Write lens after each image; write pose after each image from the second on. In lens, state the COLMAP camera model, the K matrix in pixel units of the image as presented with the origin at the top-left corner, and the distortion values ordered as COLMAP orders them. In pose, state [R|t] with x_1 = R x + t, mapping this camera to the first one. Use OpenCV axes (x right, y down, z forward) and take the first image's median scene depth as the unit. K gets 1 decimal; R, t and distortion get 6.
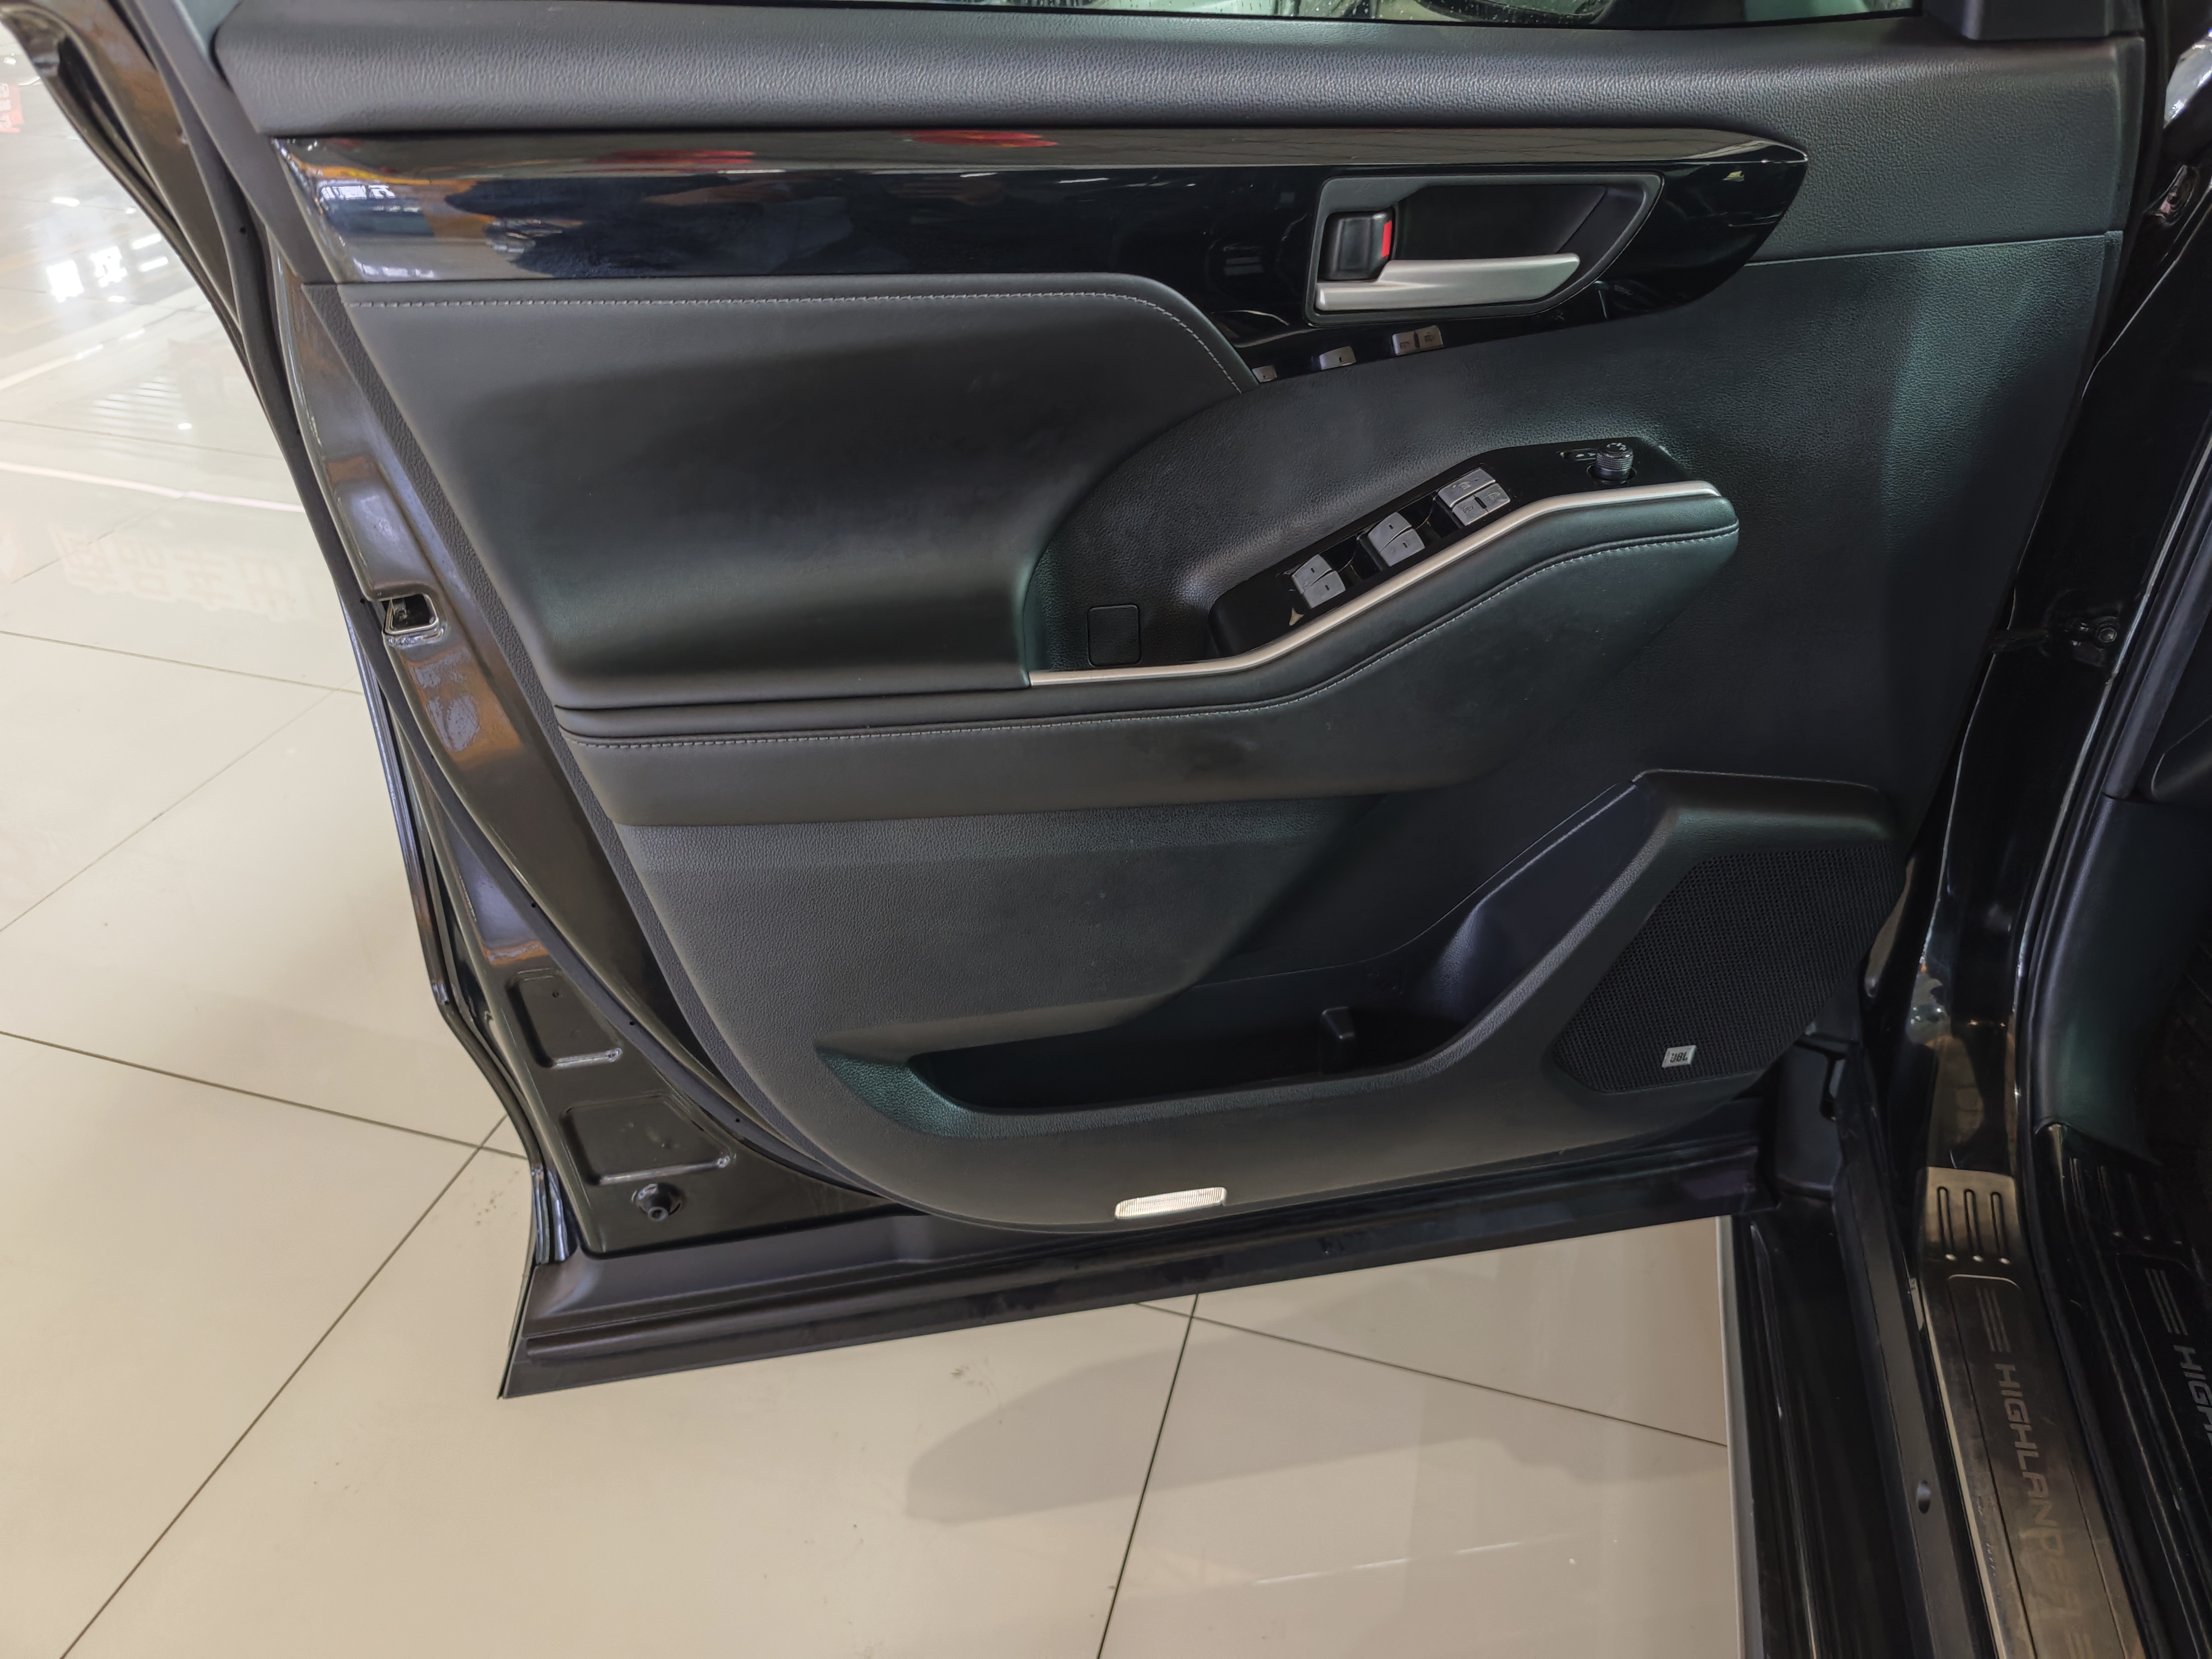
lens RADIAL K [[1515.9, 0, 1106.0], [0, 1515.9, 829.5], [0, 0, 1]] dist [0.039786, -0.044691]
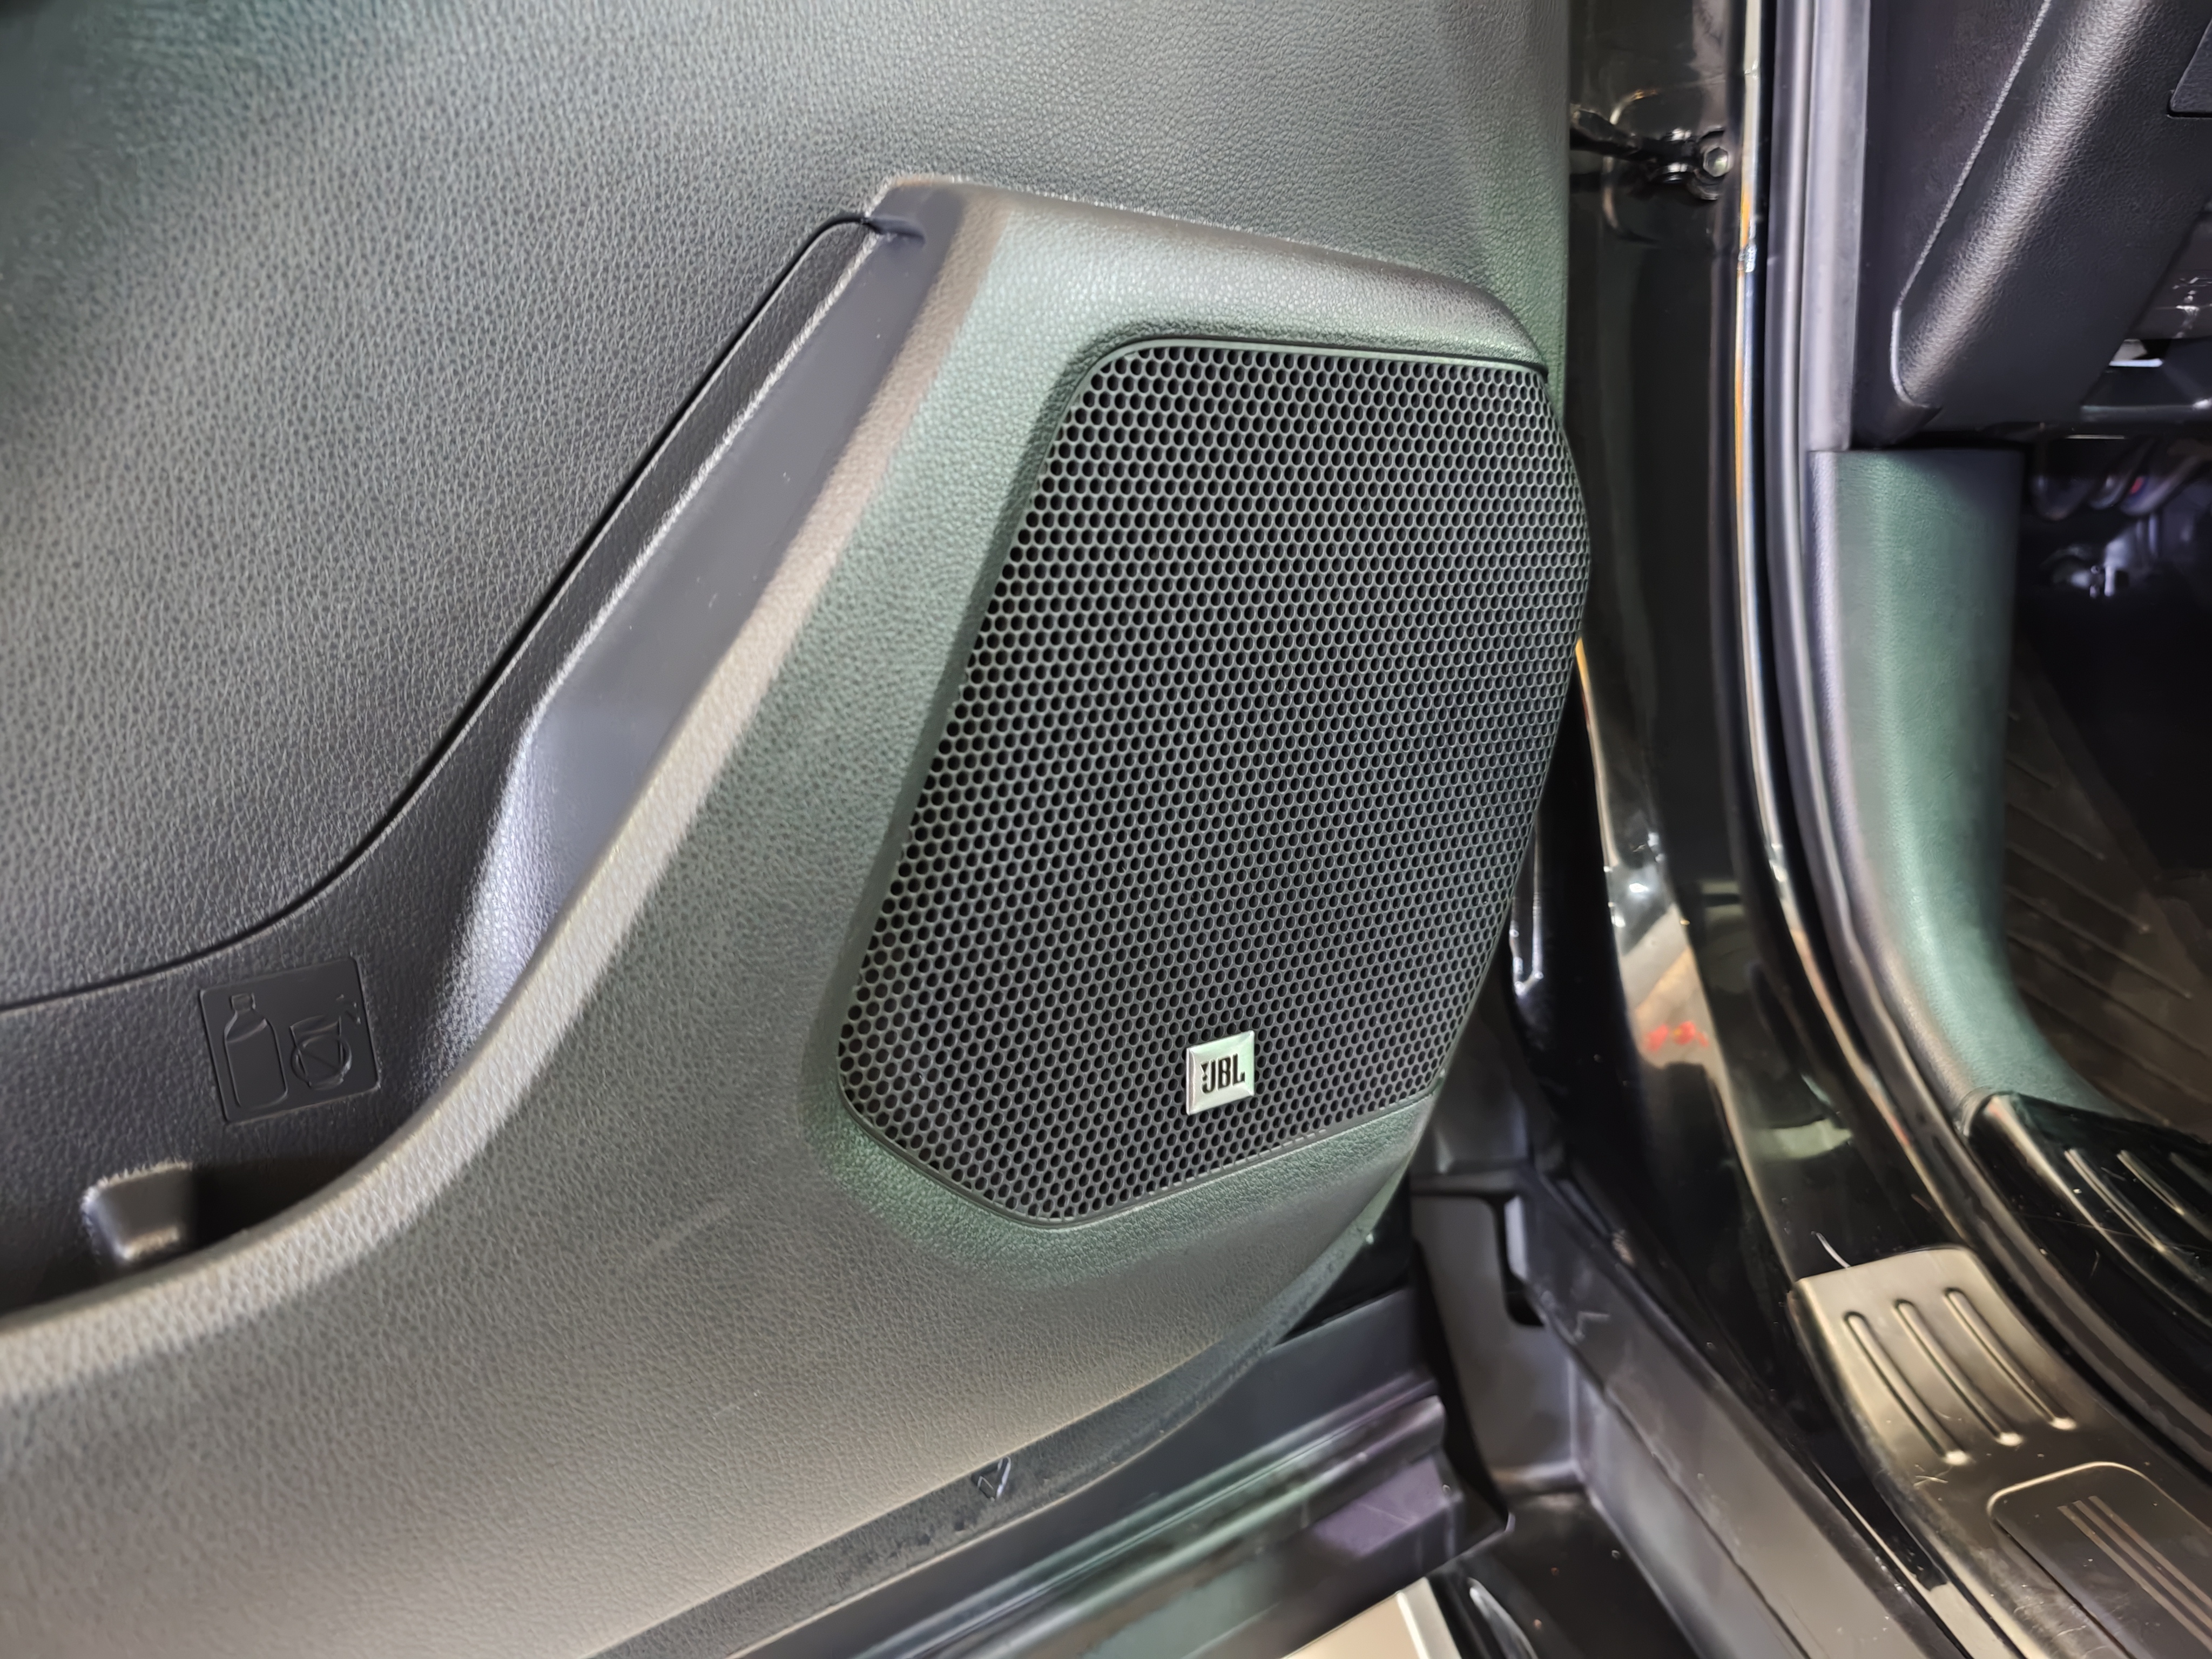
lens RADIAL K [[1515.9, 0, 1106.0], [0, 1515.9, 829.5], [0, 0, 1]] dist [0.039786, -0.044691]
pose [[0.926657, -0.129247, 0.352991, 0.219742], [0.246771, 0.917521, -0.311863, 0.196323], [-0.283569, 0.376098, 0.882122, 0.637573]]
